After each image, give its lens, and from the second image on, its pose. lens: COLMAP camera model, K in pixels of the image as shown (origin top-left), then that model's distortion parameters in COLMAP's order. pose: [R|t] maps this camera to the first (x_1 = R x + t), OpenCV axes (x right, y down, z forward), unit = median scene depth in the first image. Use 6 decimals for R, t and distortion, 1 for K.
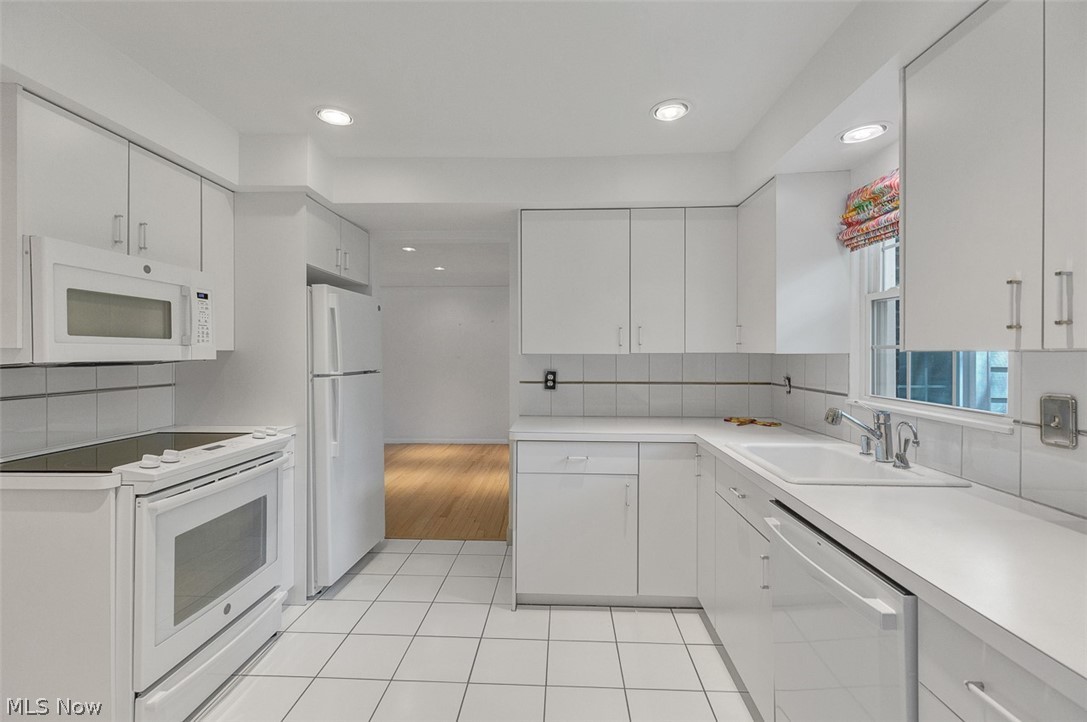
lens RADIAL K [[497.6, 0, 543.5], [0, 497.6, 361.0], [0, 0, 1]] dist [0.017112, -0.000076]
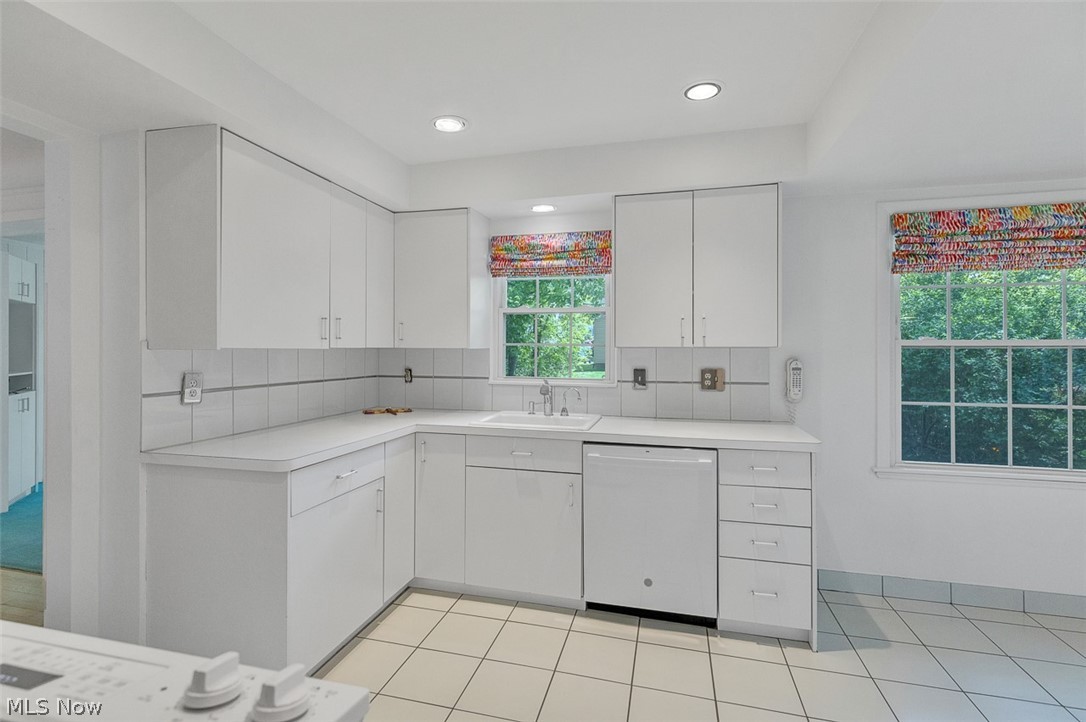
lens RADIAL K [[497.1, 0, 543.0], [0, 497.1, 361.0], [0, 0, 1]] dist [0.017112, -0.000076]
pose [[0.214202, -0.021959, 0.976542, -0.723750], [0.014829, 0.999705, 0.019228, -0.005037], [-0.976677, 0.010363, 0.214465, 0.545357]]
